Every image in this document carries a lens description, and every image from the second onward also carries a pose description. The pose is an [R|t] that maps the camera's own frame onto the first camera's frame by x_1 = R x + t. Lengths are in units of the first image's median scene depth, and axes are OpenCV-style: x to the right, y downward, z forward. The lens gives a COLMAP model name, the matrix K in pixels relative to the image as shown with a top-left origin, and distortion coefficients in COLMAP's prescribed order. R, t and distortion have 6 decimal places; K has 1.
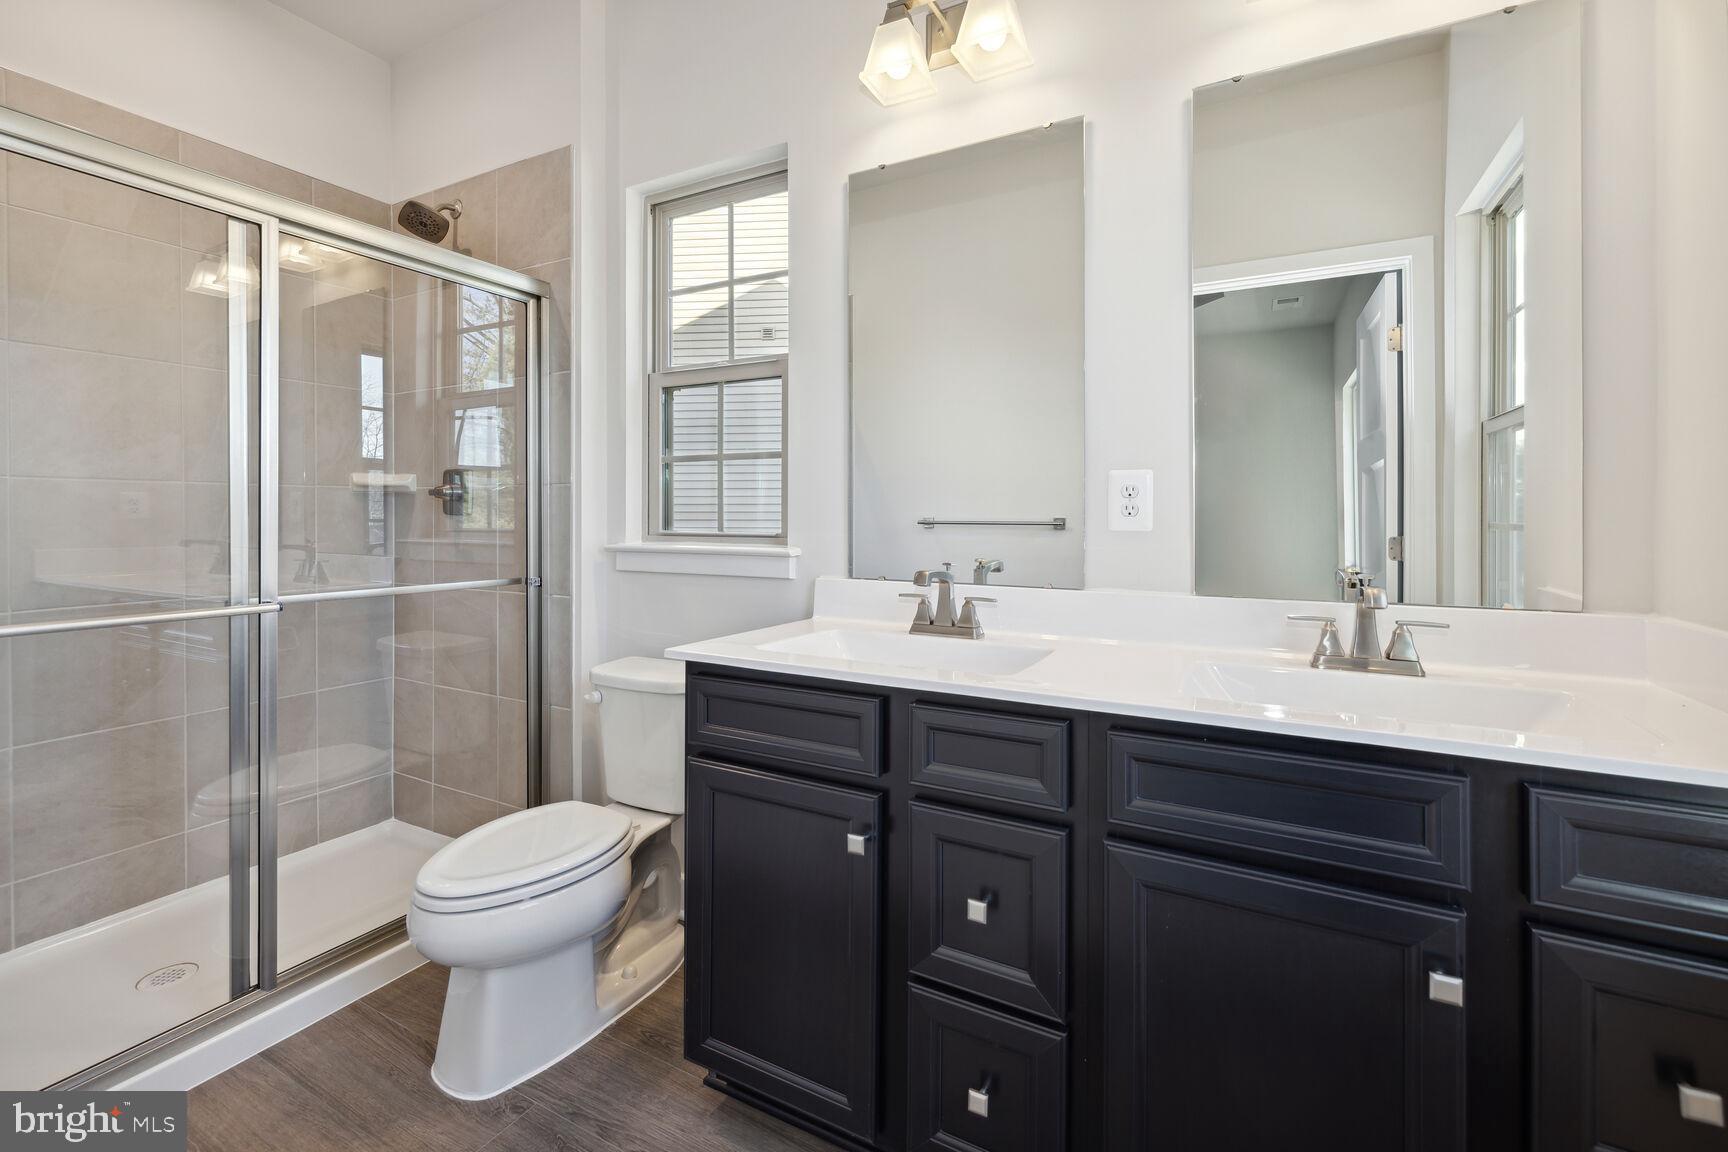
lens RADIAL K [[745.9, 0, 864.6], [0, 745.9, 511.8], [0, 0, 1]] dist [-0.001009, -0.000303]
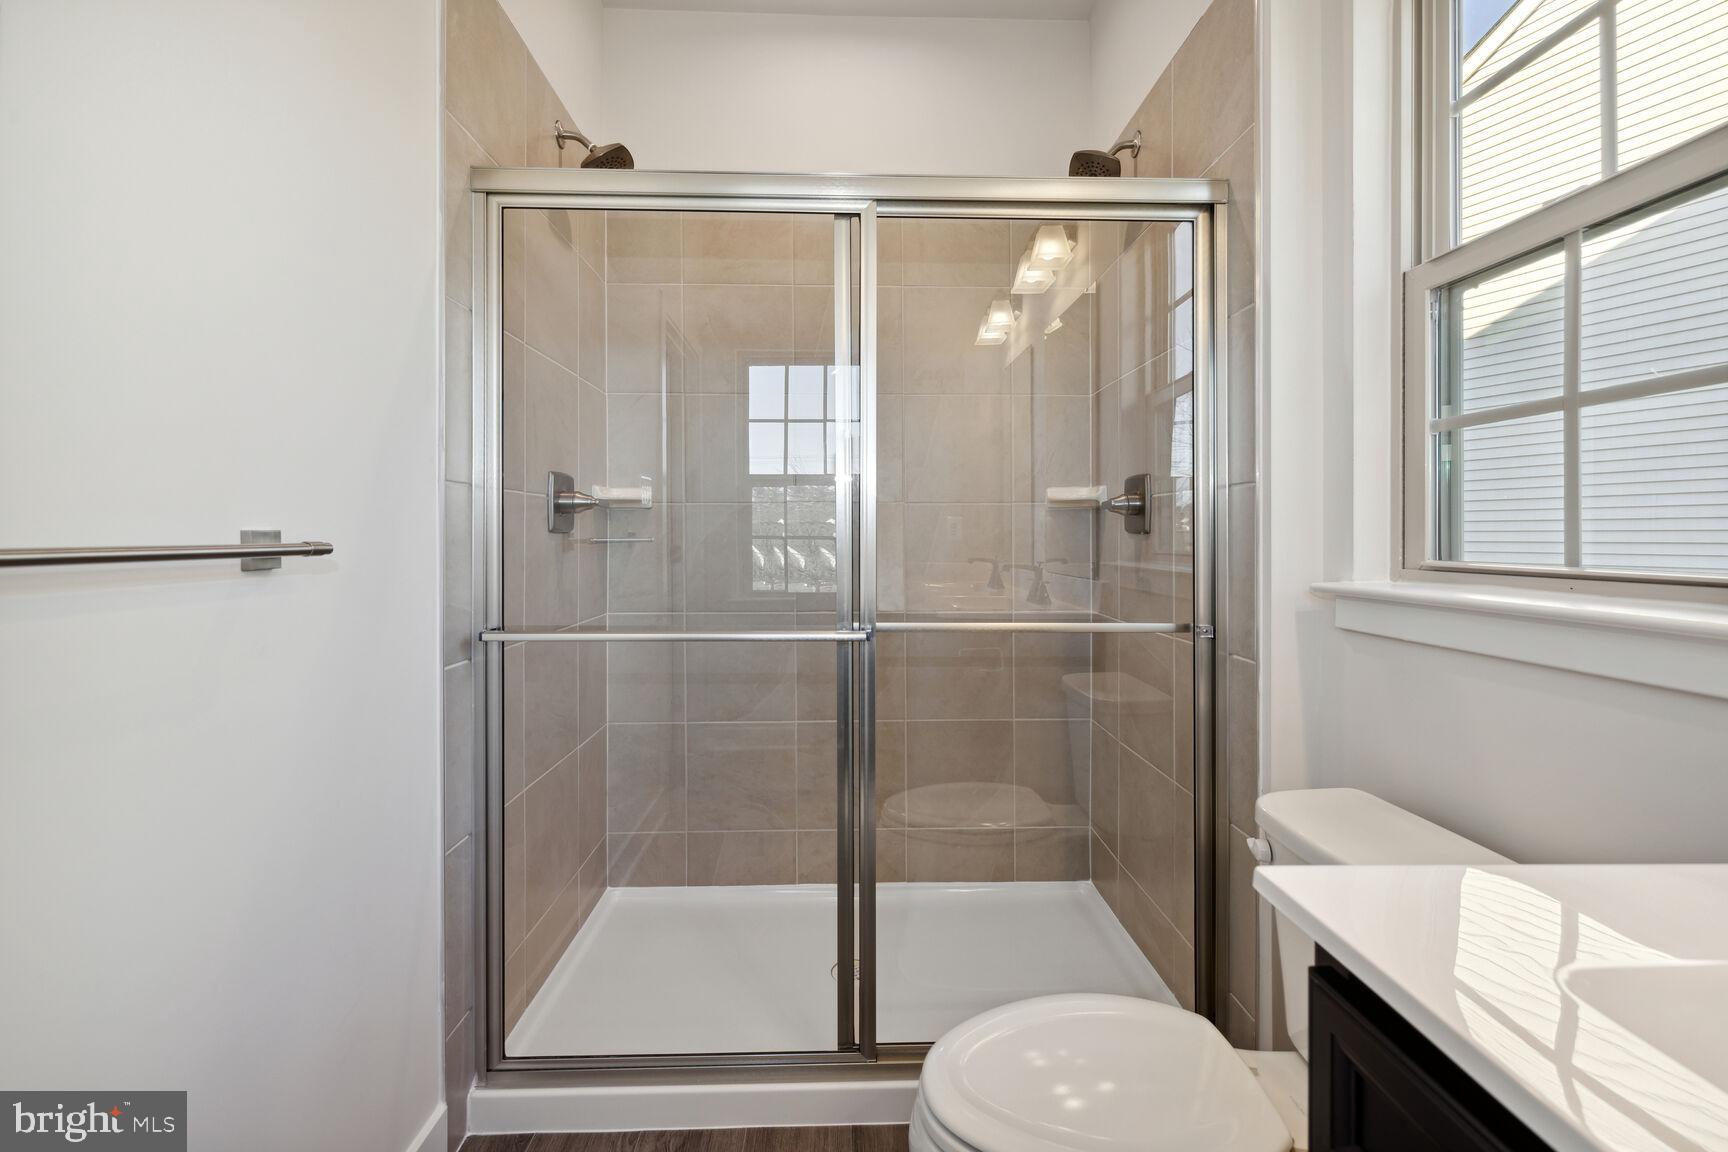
lens RADIAL K [[727.0, 0, 861.2], [0, 727.0, 536.7], [0, 0, 1]] dist [0.002075, 0.000280]
pose [[0.494015, -0.001619, -0.869452, -0.026050], [0.004520, 0.999990, 0.000706, 0.005822], [0.869441, -0.004278, 0.494017, 0.400110]]
